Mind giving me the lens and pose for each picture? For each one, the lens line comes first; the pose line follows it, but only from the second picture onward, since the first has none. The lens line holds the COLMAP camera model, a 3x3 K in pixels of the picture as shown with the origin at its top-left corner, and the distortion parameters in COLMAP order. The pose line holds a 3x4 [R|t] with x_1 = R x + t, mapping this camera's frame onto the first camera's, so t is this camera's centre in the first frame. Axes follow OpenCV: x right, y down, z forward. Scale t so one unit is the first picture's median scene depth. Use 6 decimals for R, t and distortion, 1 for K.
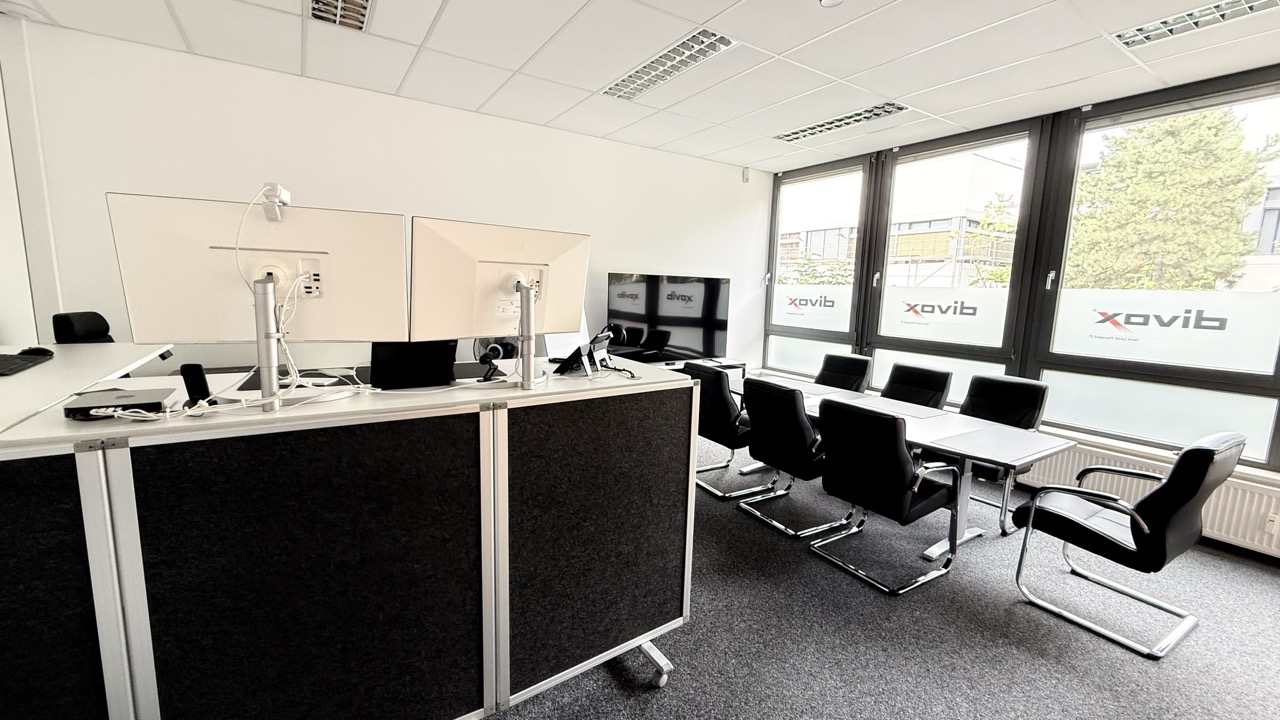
lens RADIAL K [[503.5, 0, 635.7], [0, 503.5, 355.8], [0, 0, 1]] dist [-0.000938, -0.000070]
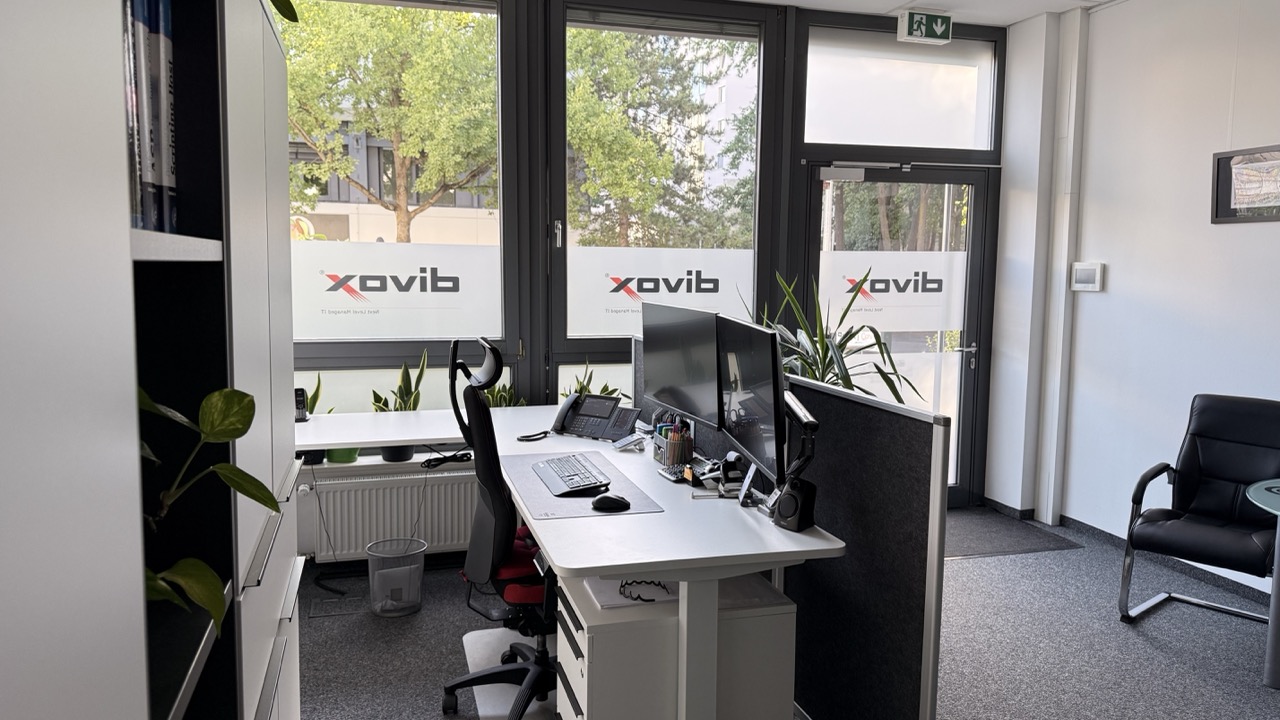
lens RADIAL K [[908.5, 0, 636.7], [0, 908.5, 365.6], [0, 0, 1]] dist [0.020065, -0.019804]
pose [[0.283388, -0.134130, 0.949579, -0.568891], [0.127248, 0.986675, 0.101395, -0.137498], [-0.950526, 0.092098, 0.296679, 0.880623]]
